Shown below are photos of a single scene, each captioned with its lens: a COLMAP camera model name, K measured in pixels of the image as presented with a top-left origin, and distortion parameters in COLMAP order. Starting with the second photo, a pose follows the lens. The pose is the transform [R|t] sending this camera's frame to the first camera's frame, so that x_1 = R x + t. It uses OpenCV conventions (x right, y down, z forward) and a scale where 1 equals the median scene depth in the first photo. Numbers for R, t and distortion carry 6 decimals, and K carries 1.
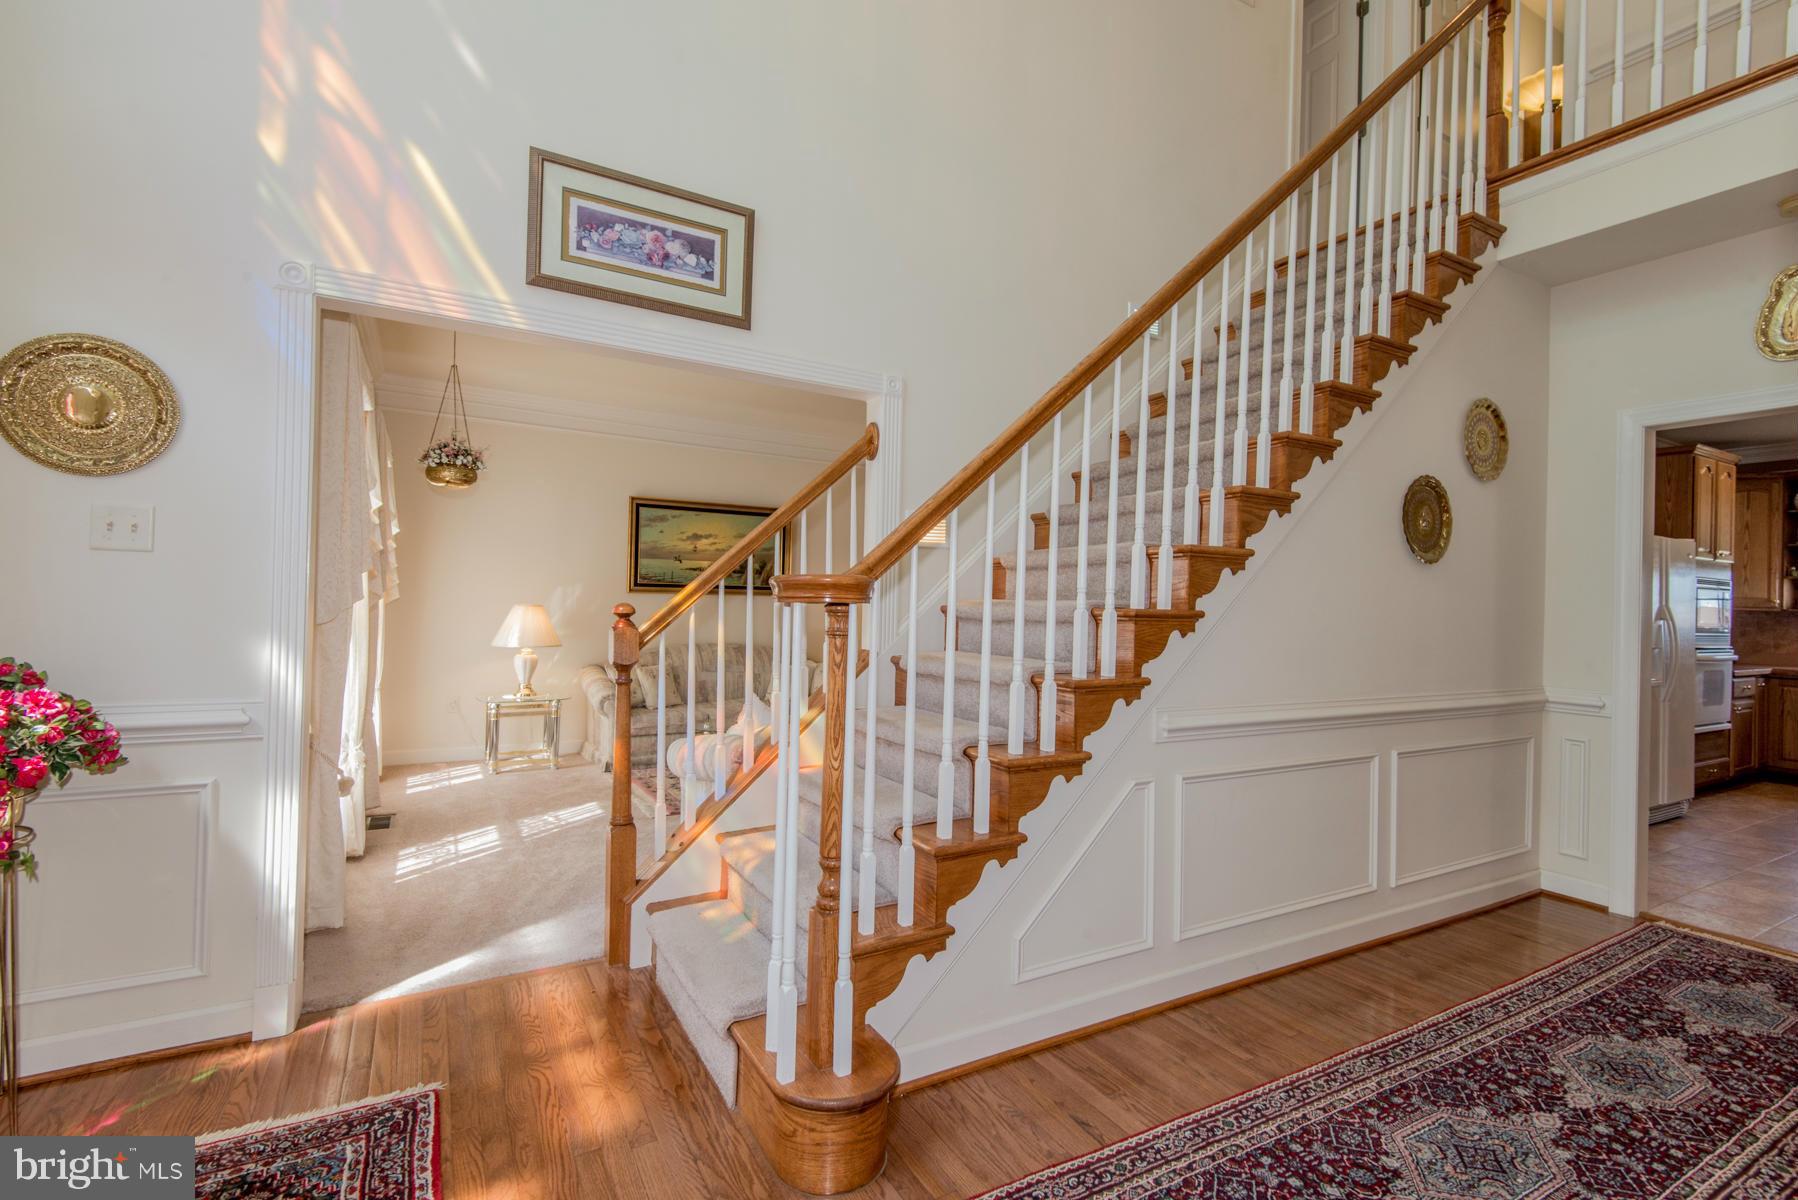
lens RADIAL K [[816.1, 0, 910.4], [0, 816.1, 599.6], [0, 0, 1]] dist [0.001803, -0.001196]
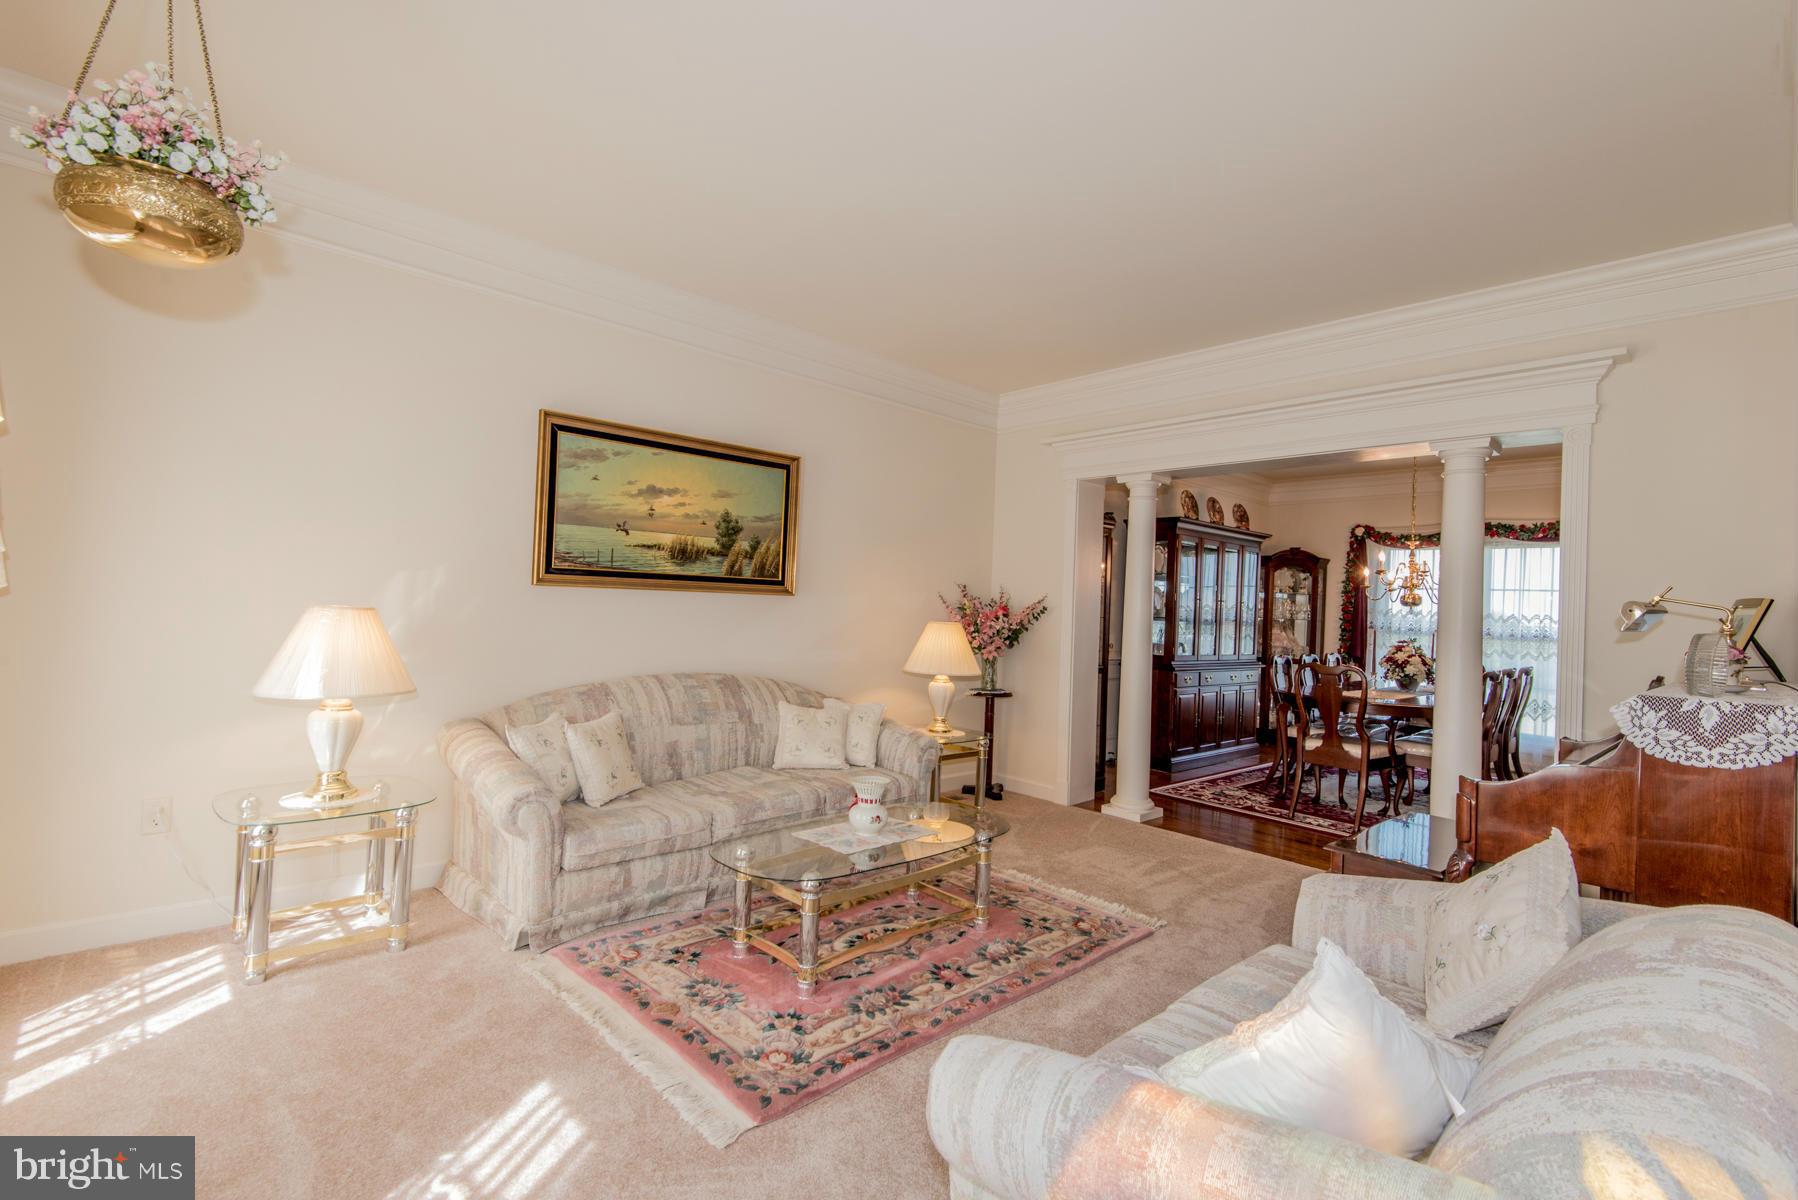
lens RADIAL K [[816.1, 0, 899.1], [0, 816.1, 599.2], [0, 0, 1]] dist [0.001803, -0.001196]
pose [[0.975335, 0.013686, 0.220305, -0.231904], [-0.014246, 0.999898, 0.000952, -0.003236], [-0.220270, -0.004067, 0.975430, 0.418357]]
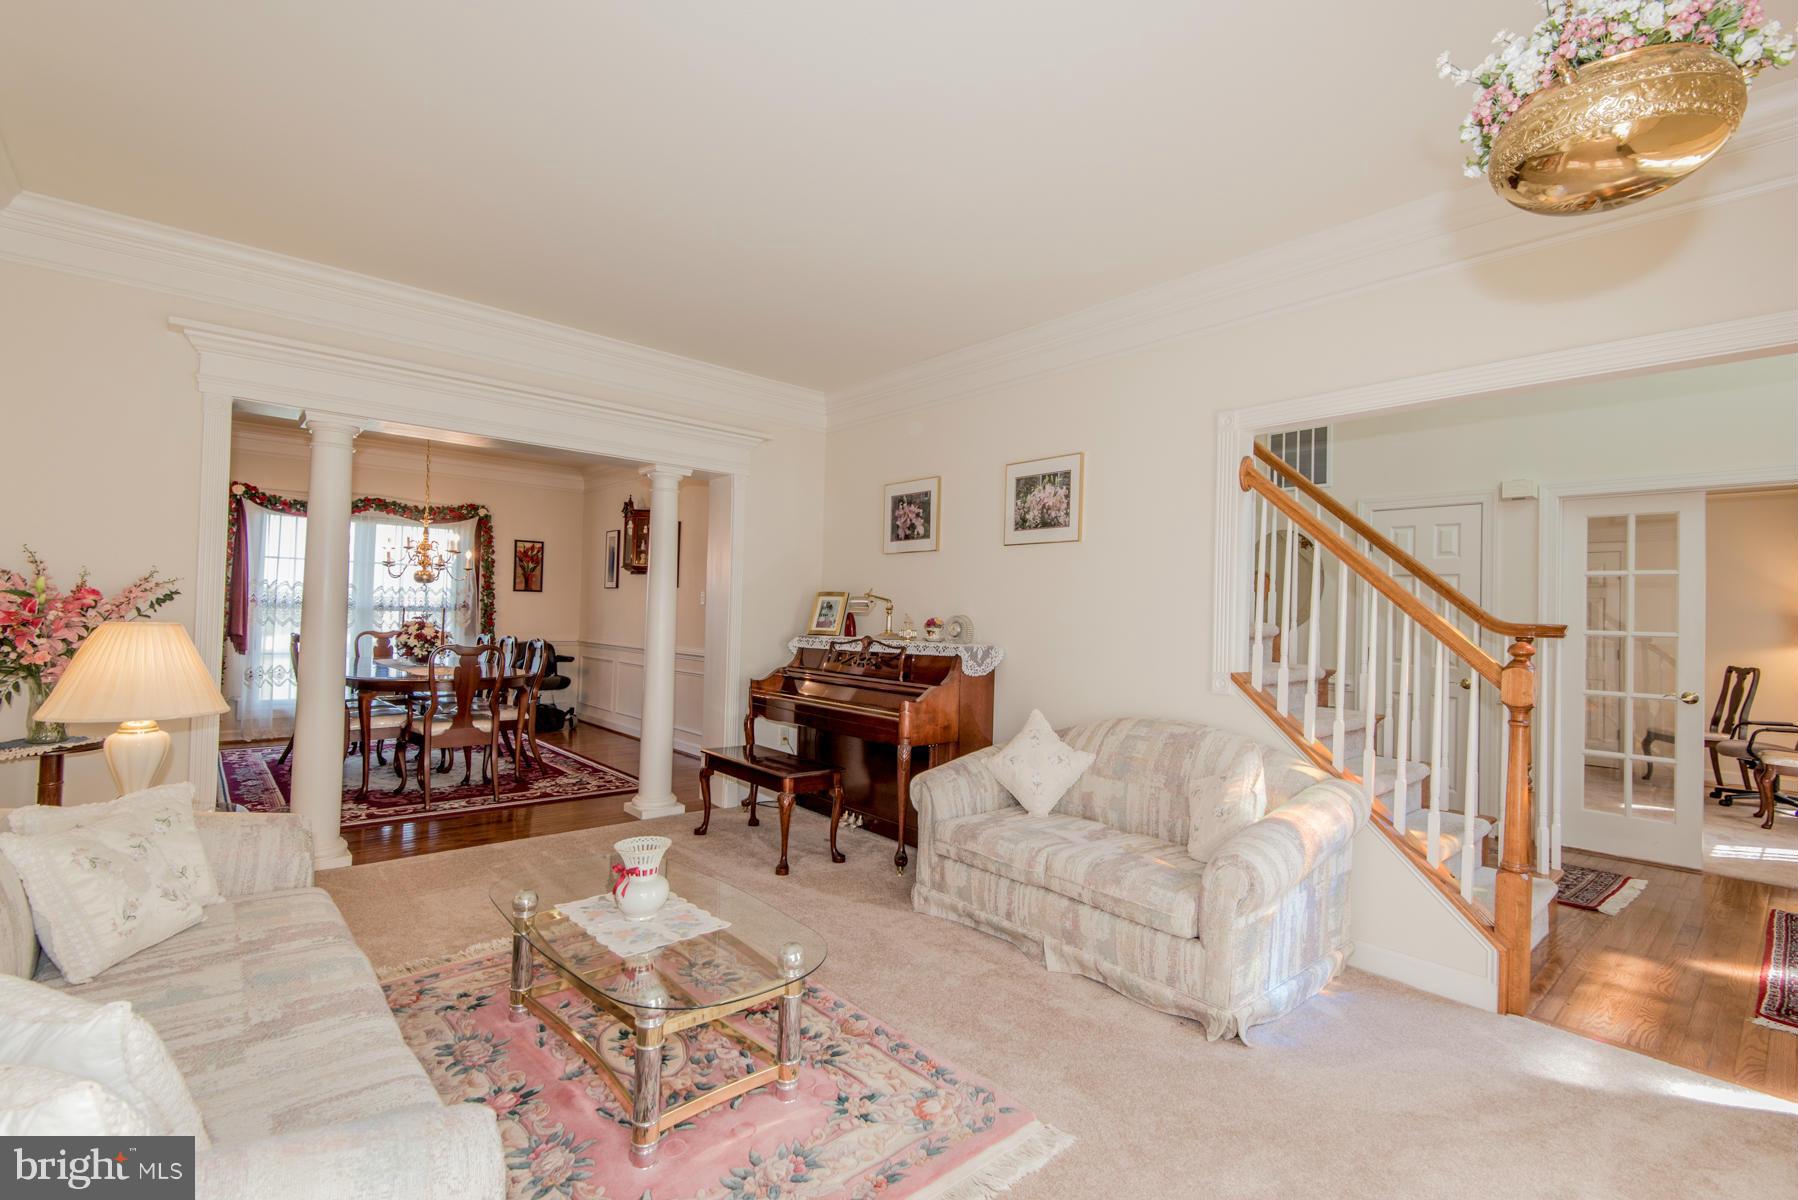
lens RADIAL K [[816.1, 0, 907.7], [0, 816.1, 599.9], [0, 0, 1]] dist [0.001803, -0.001196]
pose [[-0.214146, -0.017139, 0.976651, -0.502788], [-0.034234, 0.999364, 0.010031, -0.011742], [-0.976202, -0.031286, -0.214596, 0.833154]]
